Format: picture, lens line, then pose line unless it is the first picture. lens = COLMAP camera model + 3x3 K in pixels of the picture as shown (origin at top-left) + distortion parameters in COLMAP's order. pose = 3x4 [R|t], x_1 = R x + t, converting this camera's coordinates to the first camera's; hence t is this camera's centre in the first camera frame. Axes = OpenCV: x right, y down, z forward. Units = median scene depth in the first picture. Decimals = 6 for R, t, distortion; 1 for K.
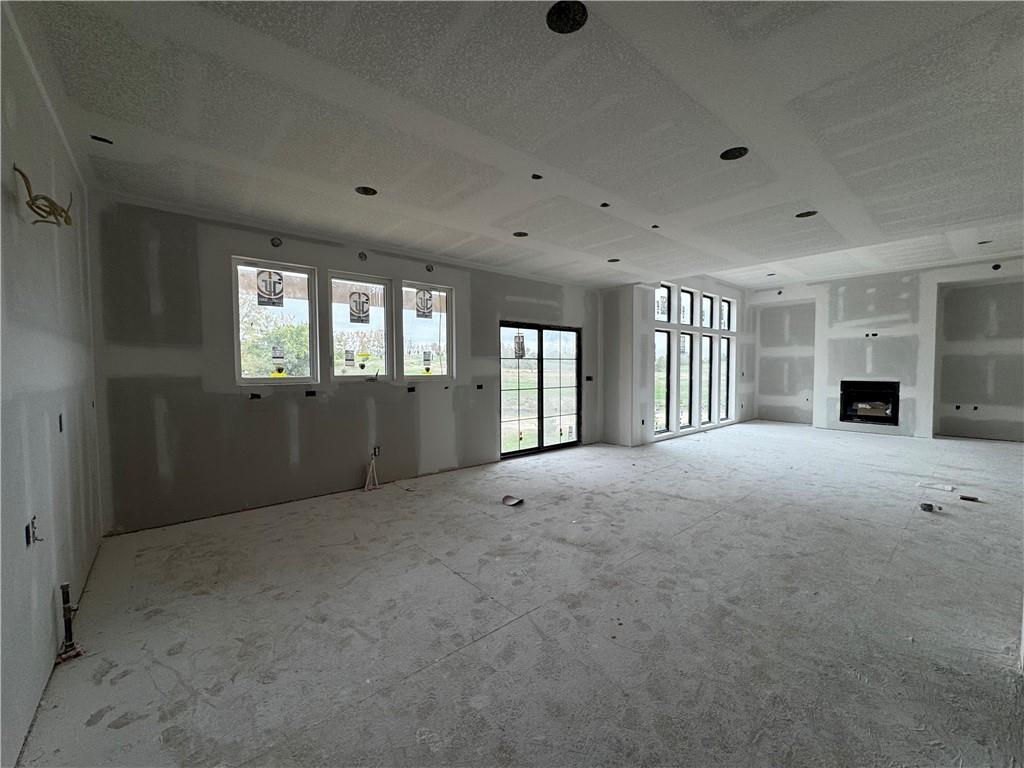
lens RADIAL K [[407.9, 0, 513.2], [0, 407.9, 385.2], [0, 0, 1]] dist [-0.002409, -0.000563]
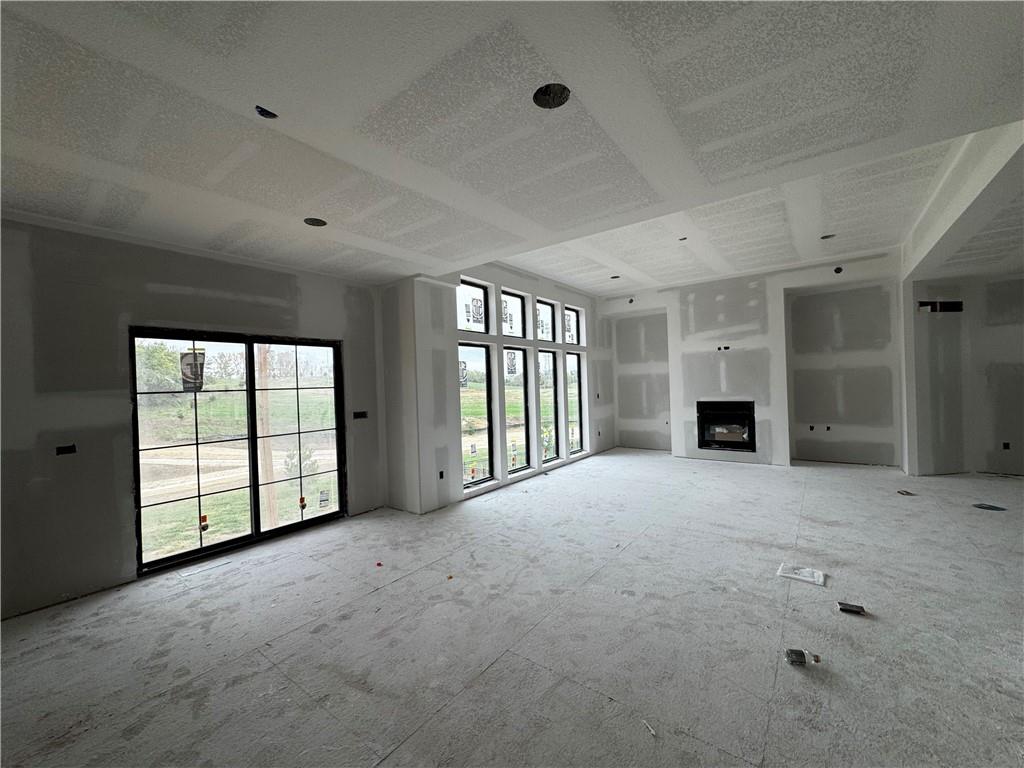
lens RADIAL K [[407.9, 0, 513.2], [0, 407.9, 385.2], [0, 0, 1]] dist [-0.002409, -0.000563]
pose [[0.976695, -0.027289, 0.212889, 0.269474], [0.036958, 0.998452, -0.041568, -0.026359], [-0.211425, 0.048468, 0.976192, 0.263750]]
